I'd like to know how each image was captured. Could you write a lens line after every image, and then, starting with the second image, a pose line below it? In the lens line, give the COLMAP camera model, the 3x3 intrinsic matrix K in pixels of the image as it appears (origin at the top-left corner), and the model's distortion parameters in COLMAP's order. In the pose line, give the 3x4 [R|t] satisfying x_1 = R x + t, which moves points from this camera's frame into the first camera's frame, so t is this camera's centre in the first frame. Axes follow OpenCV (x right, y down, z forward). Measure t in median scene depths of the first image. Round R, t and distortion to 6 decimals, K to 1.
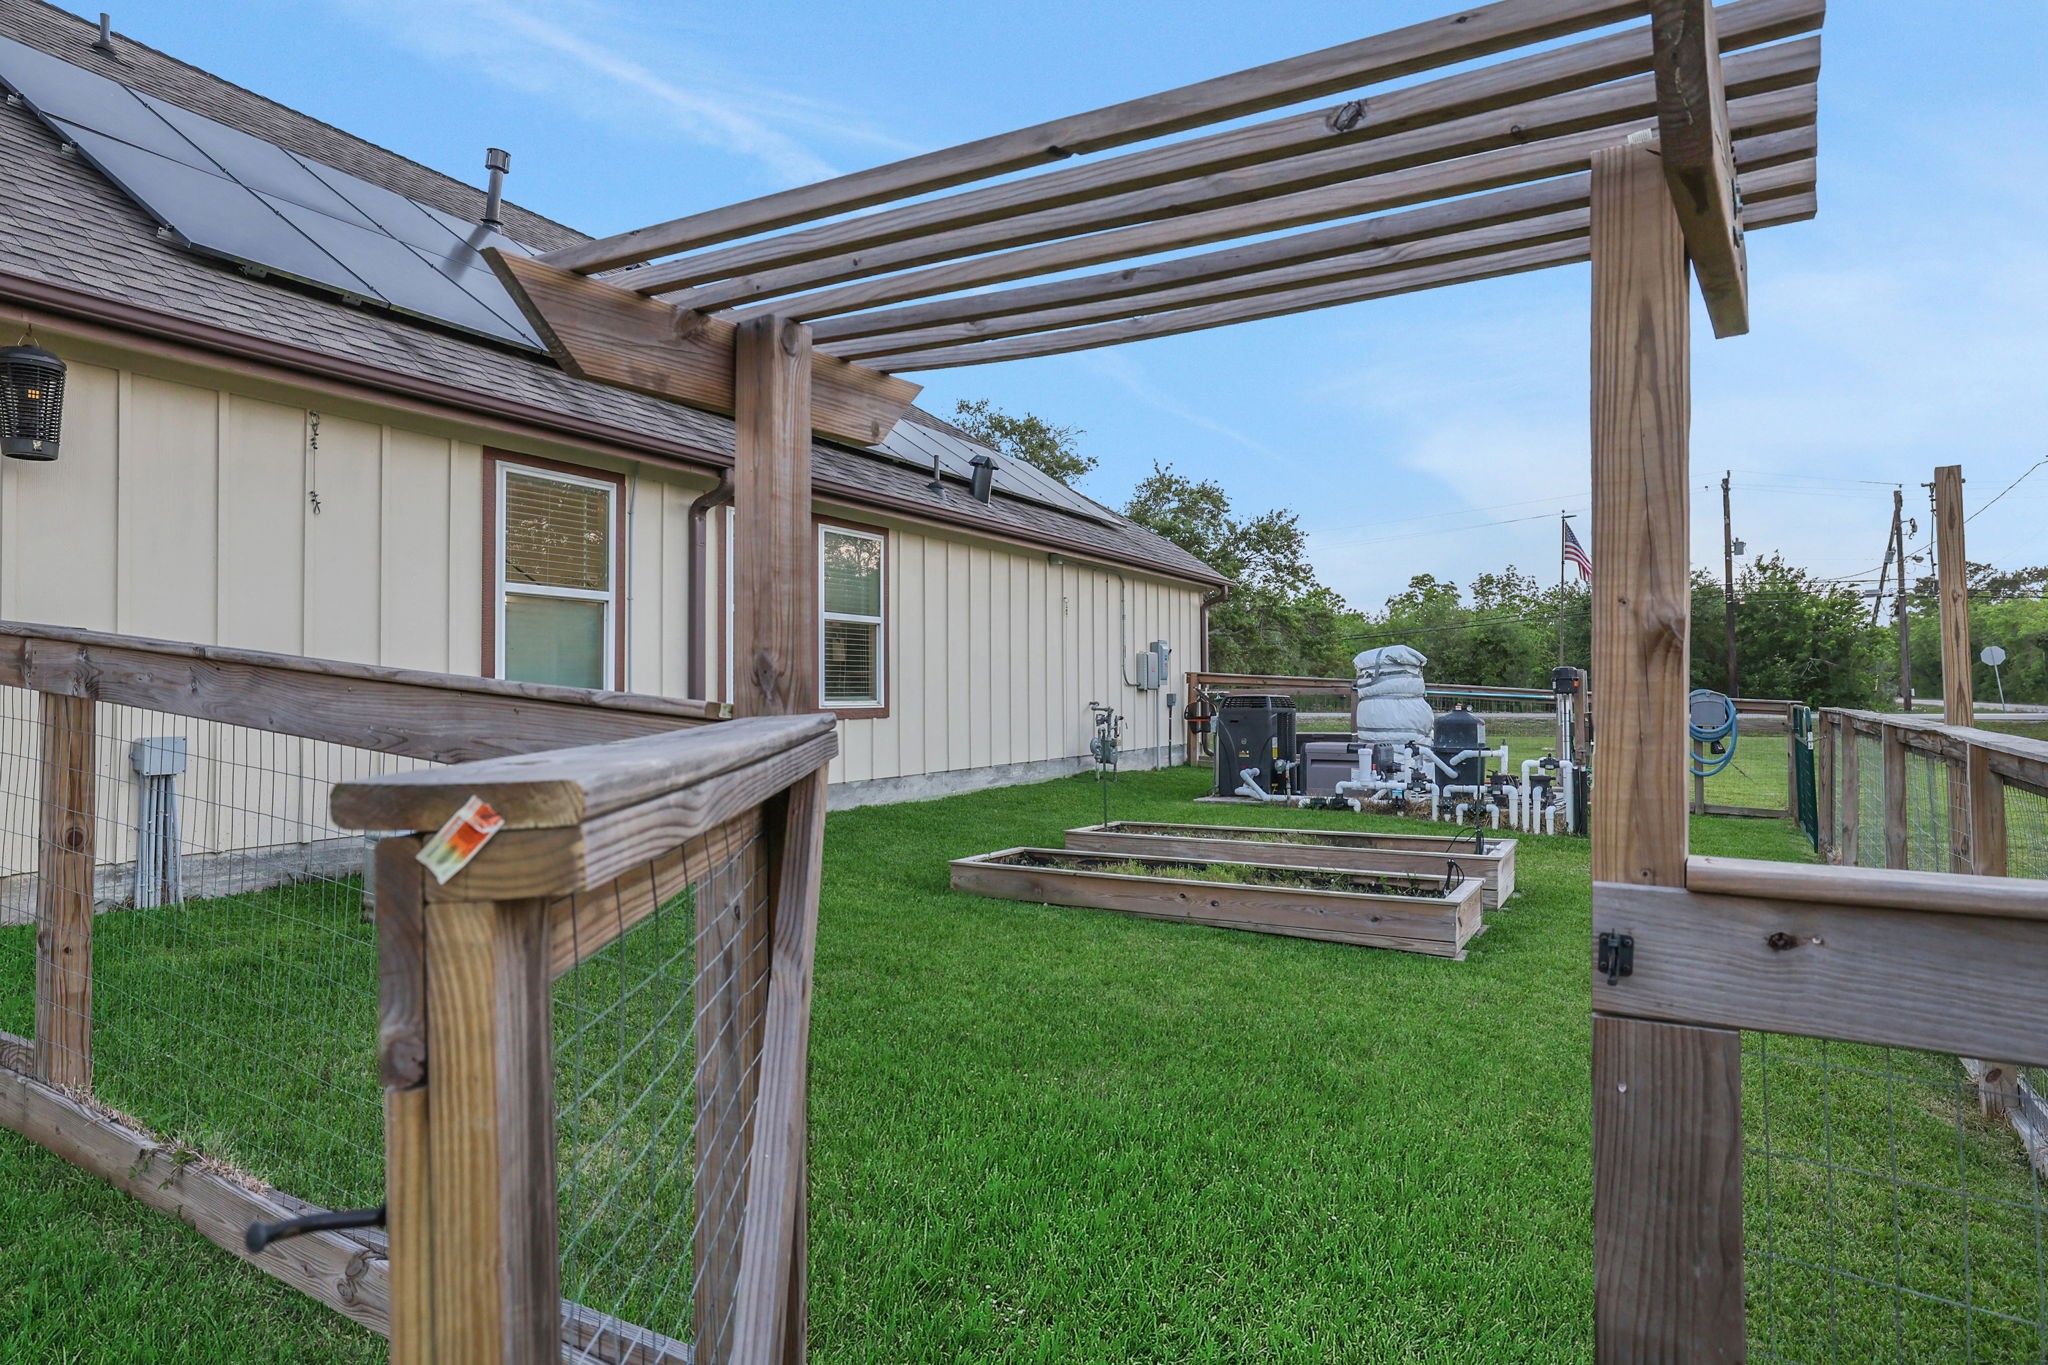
lens RADIAL K [[1162.7, 0, 1024.3], [0, 1162.7, 692.3], [0, 0, 1]] dist [-0.027709, 0.037548]
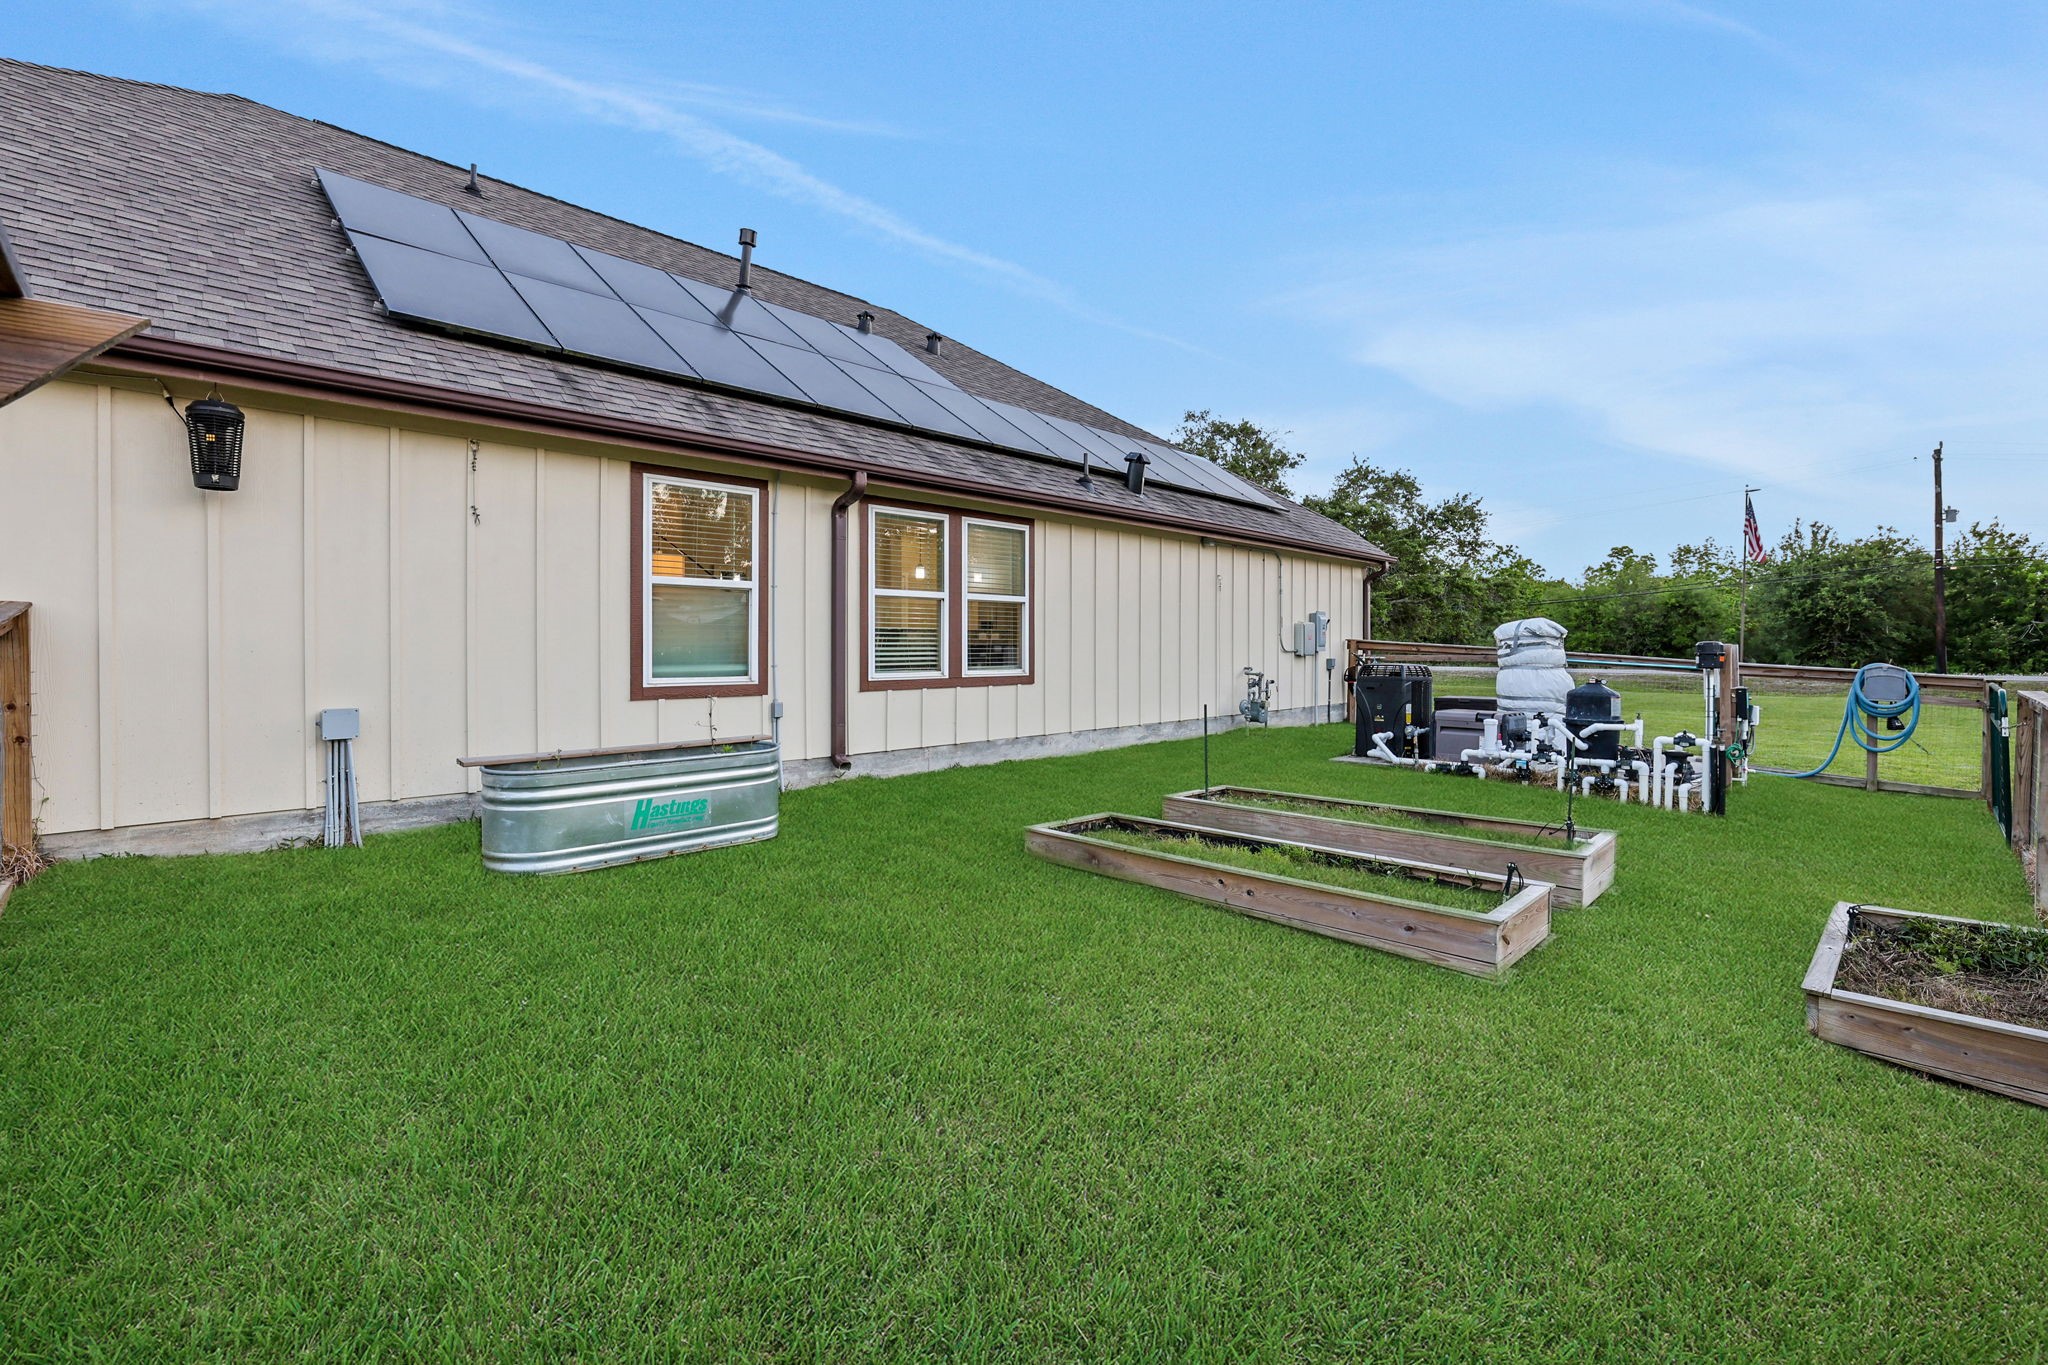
lens RADIAL K [[897.9, 0, 1038.7], [0, 897.9, 672.1], [0, 0, 1]] dist [-0.047677, 0.019809]
pose [[0.967590, 0.013501, -0.252167, 0.098631], [-0.005832, 0.999498, 0.031135, -0.015564], [0.252461, -0.028656, 0.967183, 0.124073]]
